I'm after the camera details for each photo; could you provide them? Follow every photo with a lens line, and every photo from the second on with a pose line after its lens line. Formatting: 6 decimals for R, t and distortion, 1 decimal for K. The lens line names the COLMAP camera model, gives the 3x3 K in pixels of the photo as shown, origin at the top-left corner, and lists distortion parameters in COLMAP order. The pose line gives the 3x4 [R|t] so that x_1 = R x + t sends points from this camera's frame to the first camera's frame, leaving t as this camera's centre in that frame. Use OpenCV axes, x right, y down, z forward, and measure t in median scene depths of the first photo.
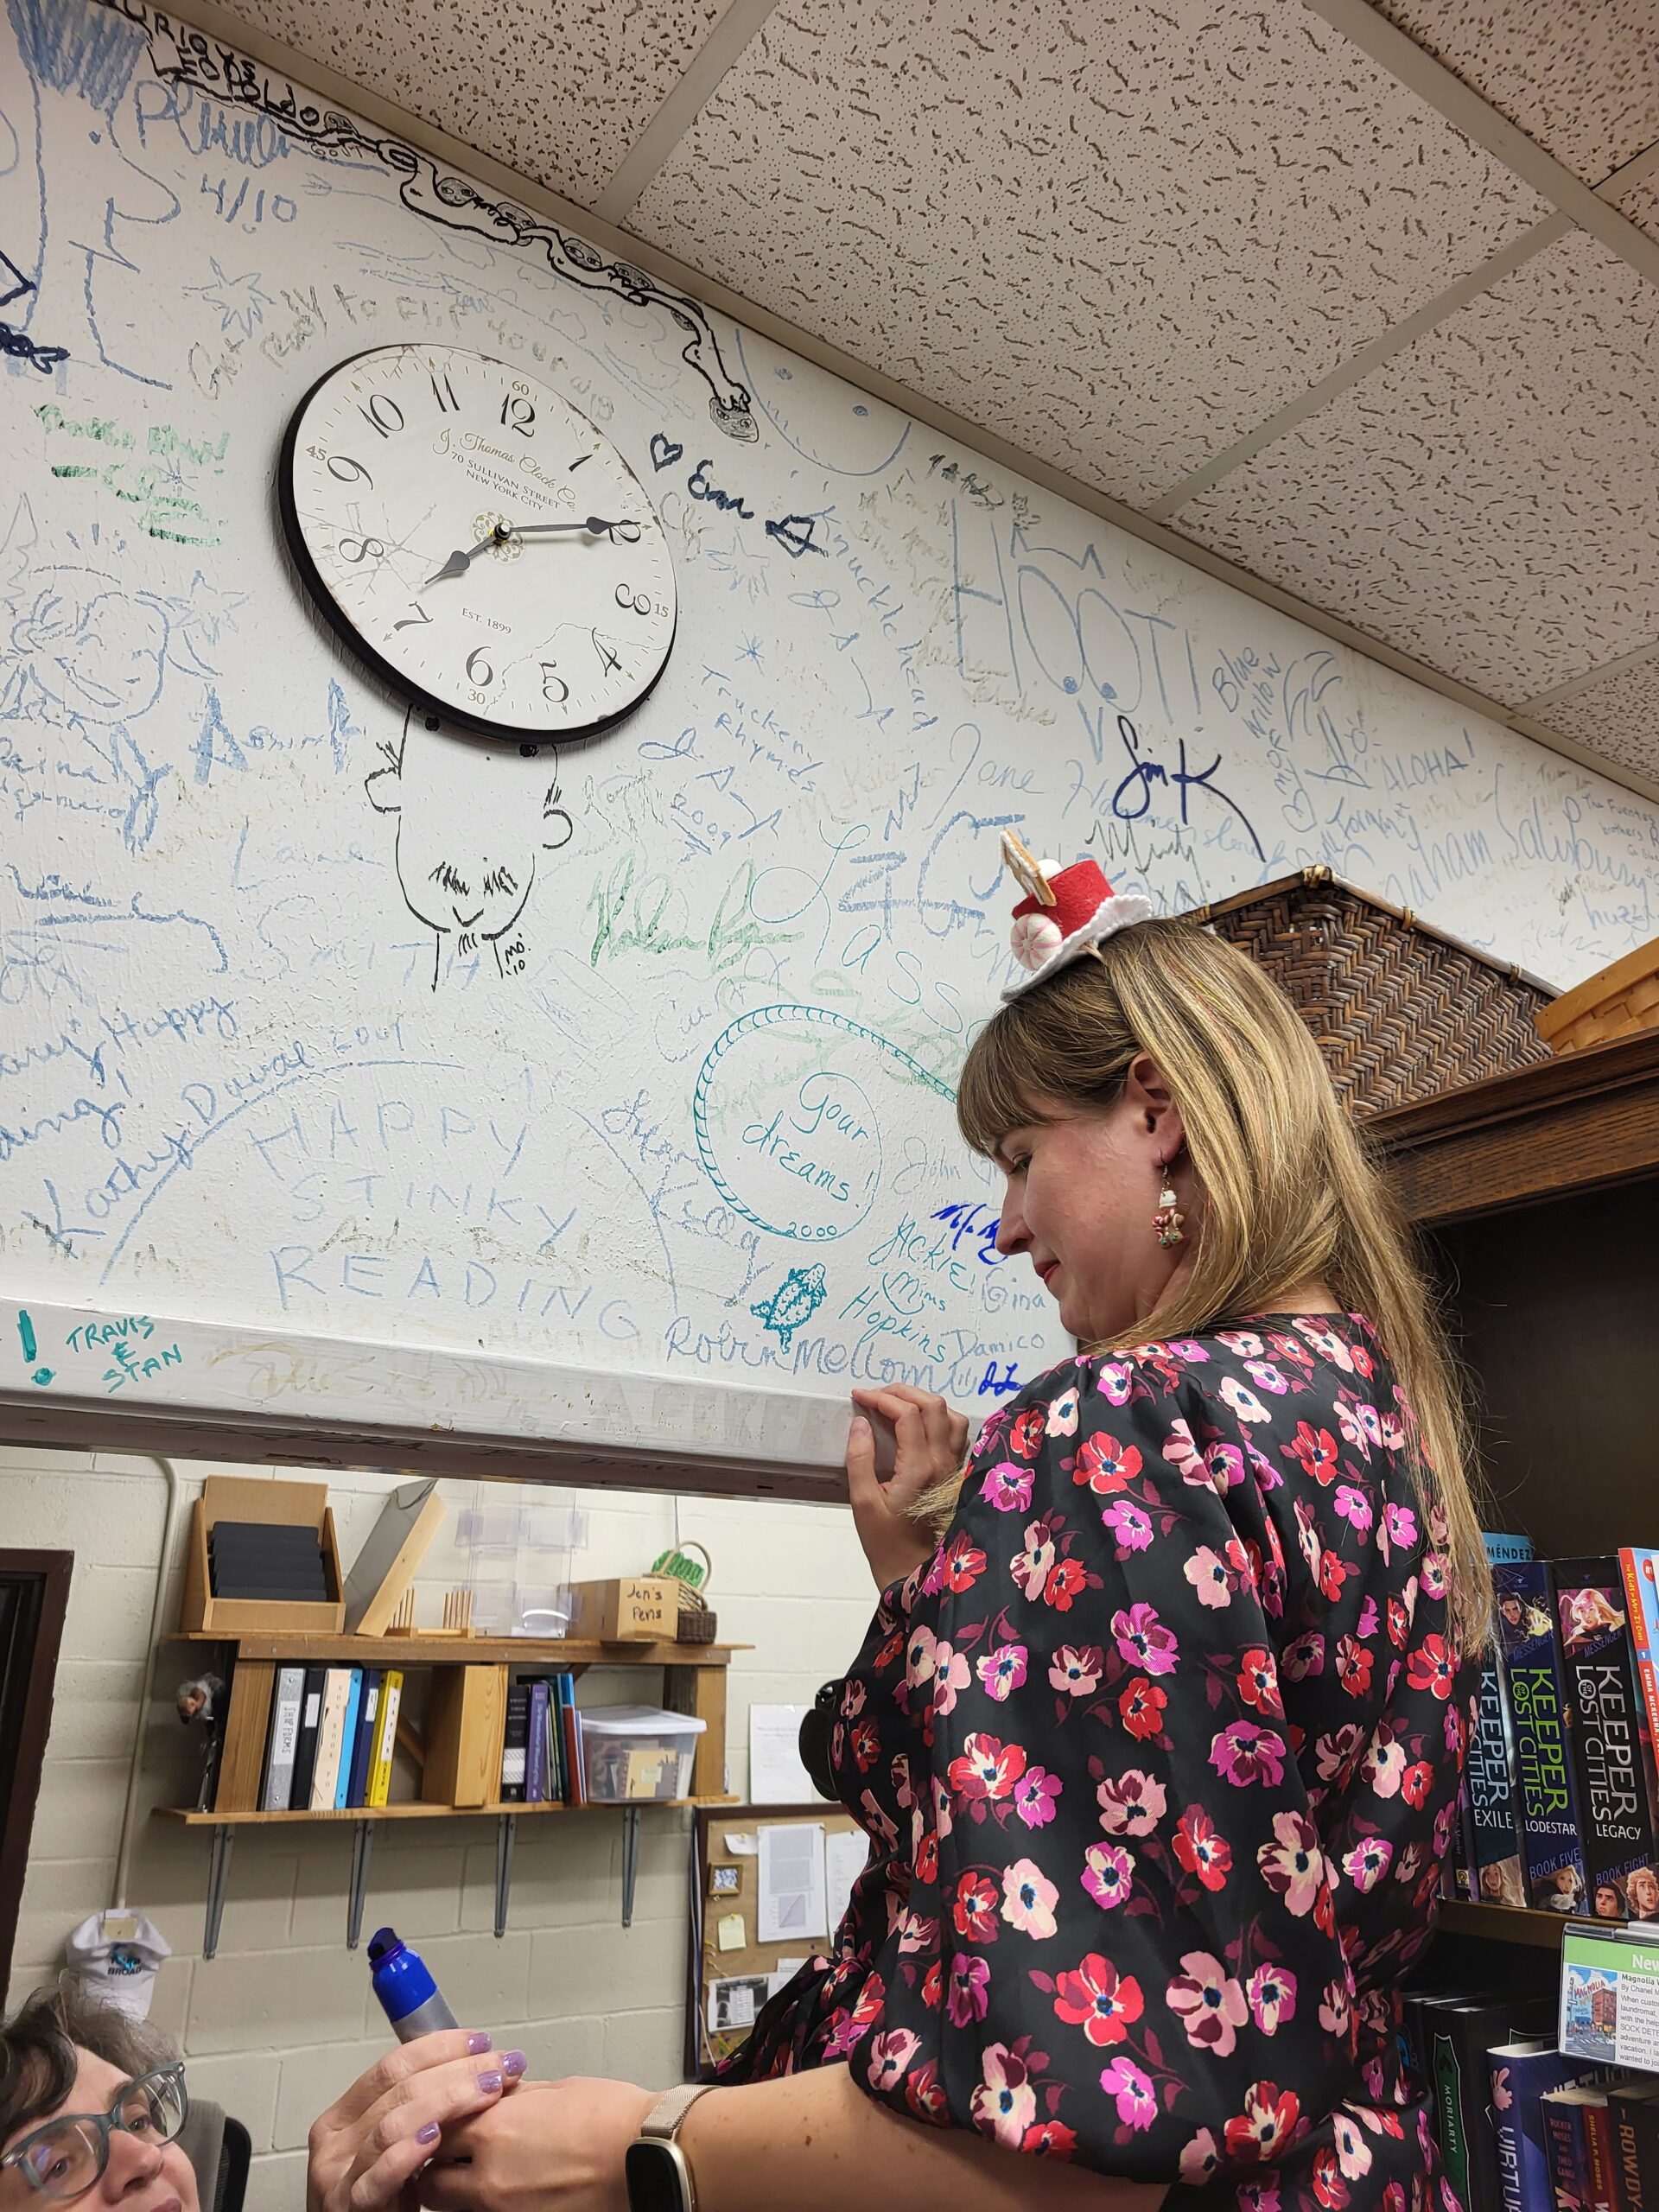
lens RADIAL K [[1692.4, 0, 834.4], [0, 1692.4, 1133.2], [0, 0, 1]] dist [0.053782, -0.054541]
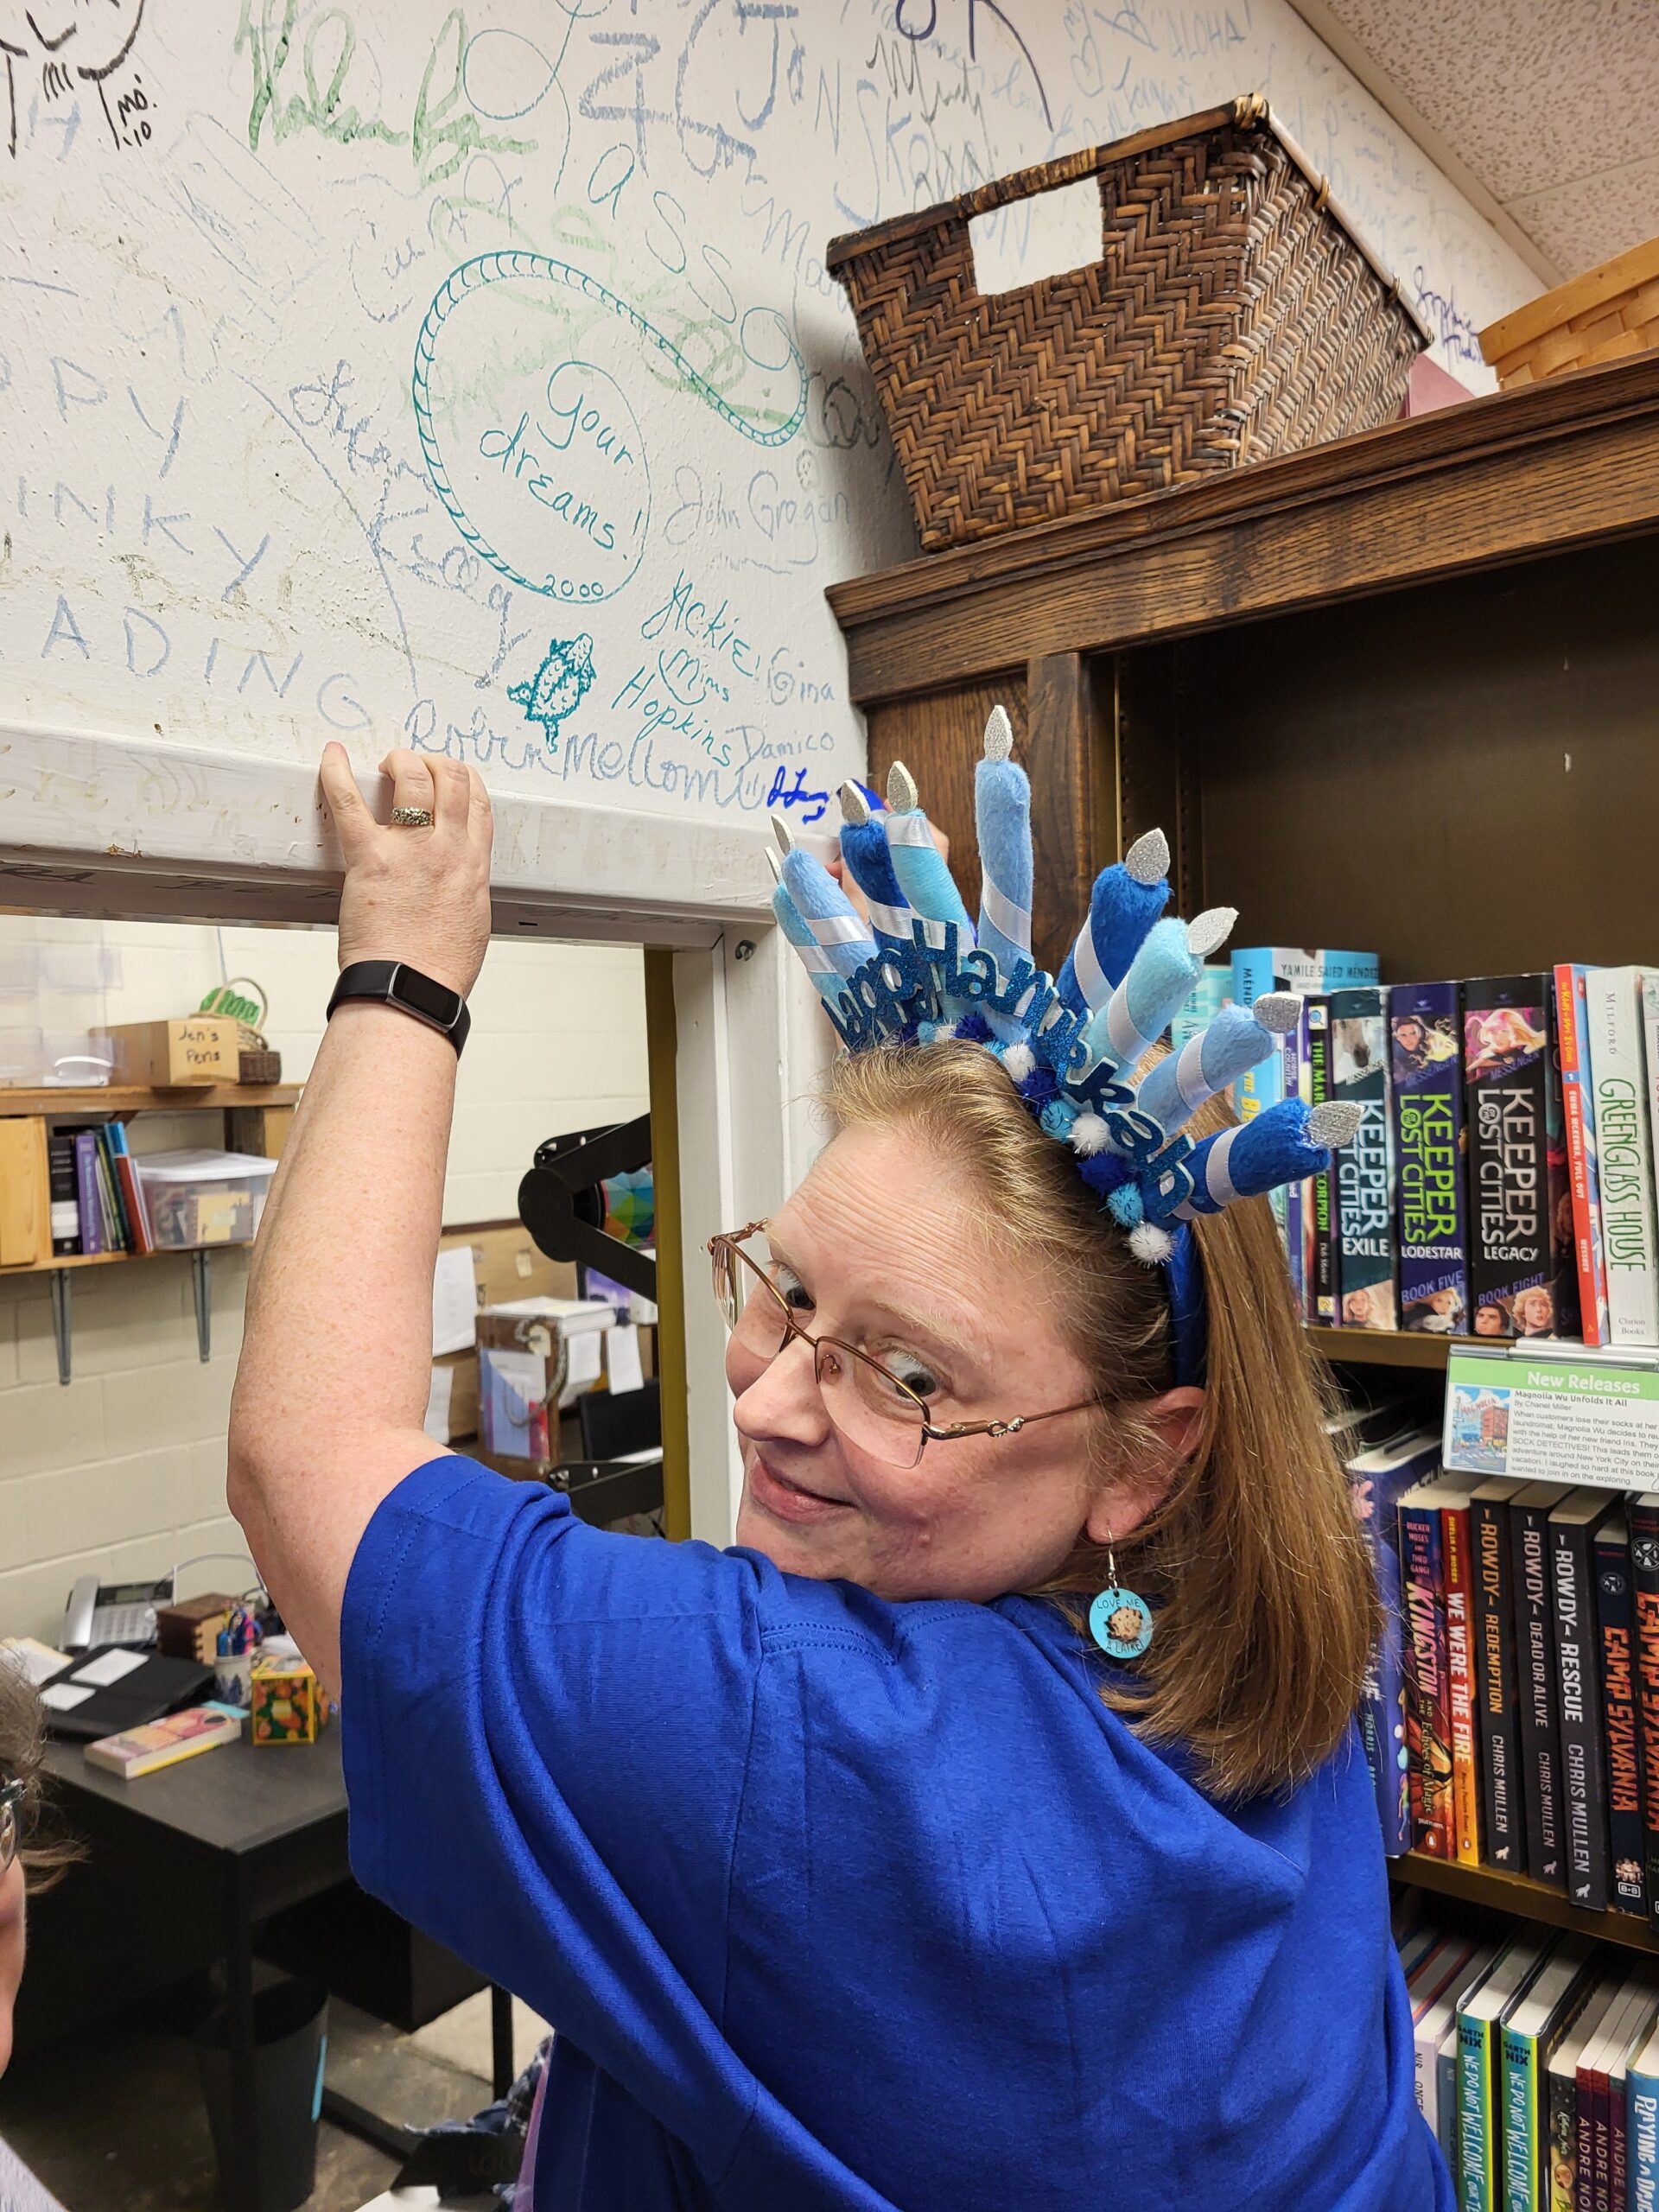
lens RADIAL K [[1692.4, 0, 834.4], [0, 1692.4, 1133.2], [0, 0, 1]] dist [0.053782, -0.054541]
pose [[0.959699, -0.057614, 0.275061, -0.129128], [-0.036475, 0.944945, 0.325190, 0.037427], [-0.278653, -0.322117, 0.904761, 0.207709]]
